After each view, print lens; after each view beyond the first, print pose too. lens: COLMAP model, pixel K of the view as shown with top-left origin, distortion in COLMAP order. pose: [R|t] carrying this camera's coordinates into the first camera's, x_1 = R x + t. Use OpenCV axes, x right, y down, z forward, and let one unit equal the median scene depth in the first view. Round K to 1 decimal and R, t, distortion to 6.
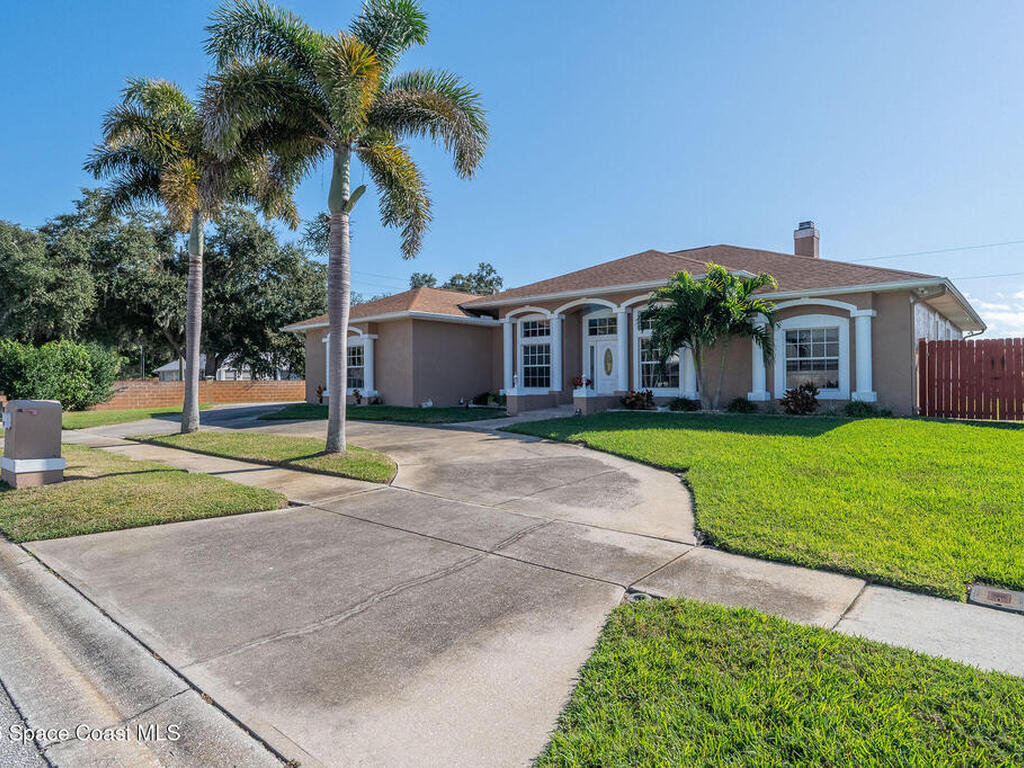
lens RADIAL K [[541.9, 0, 516.5], [0, 541.9, 386.1], [0, 0, 1]] dist [-0.000979, -0.000014]
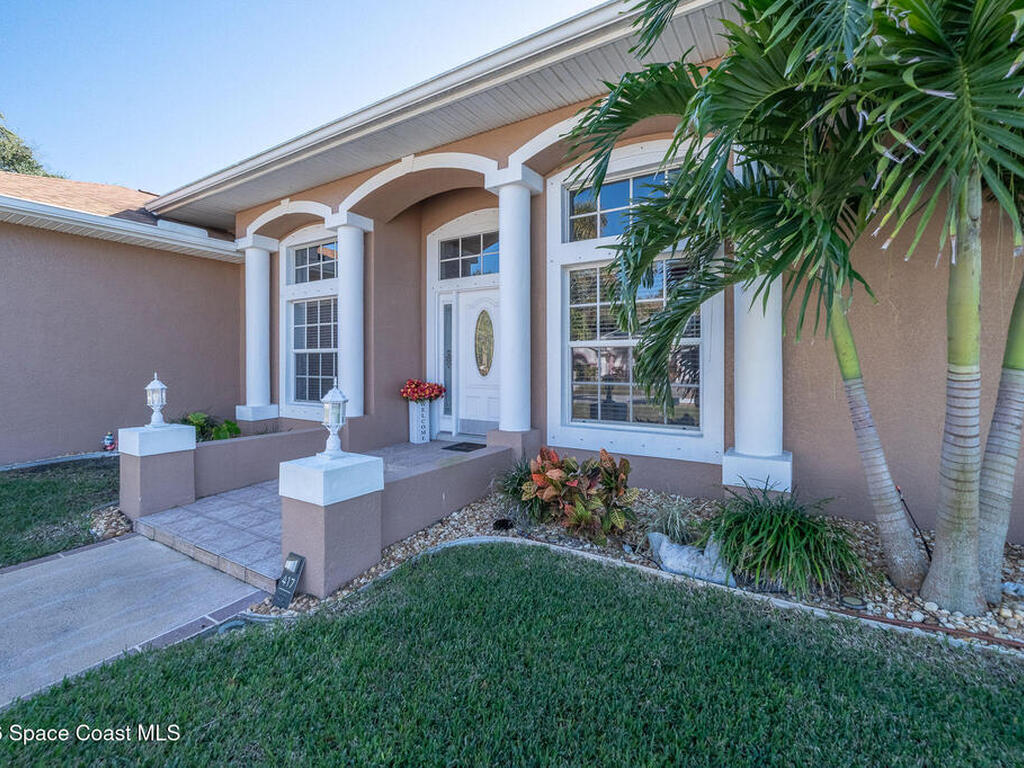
lens RADIAL K [[469.9, 0, 511.3], [0, 469.9, 376.0], [0, 0, 1]] dist [-0.000132, -0.000664]
pose [[0.988224, 0.000260, 0.153013, 0.133126], [-0.002559, 0.999887, 0.014826, -0.024635], [-0.152991, -0.015043, 0.988113, 0.637996]]
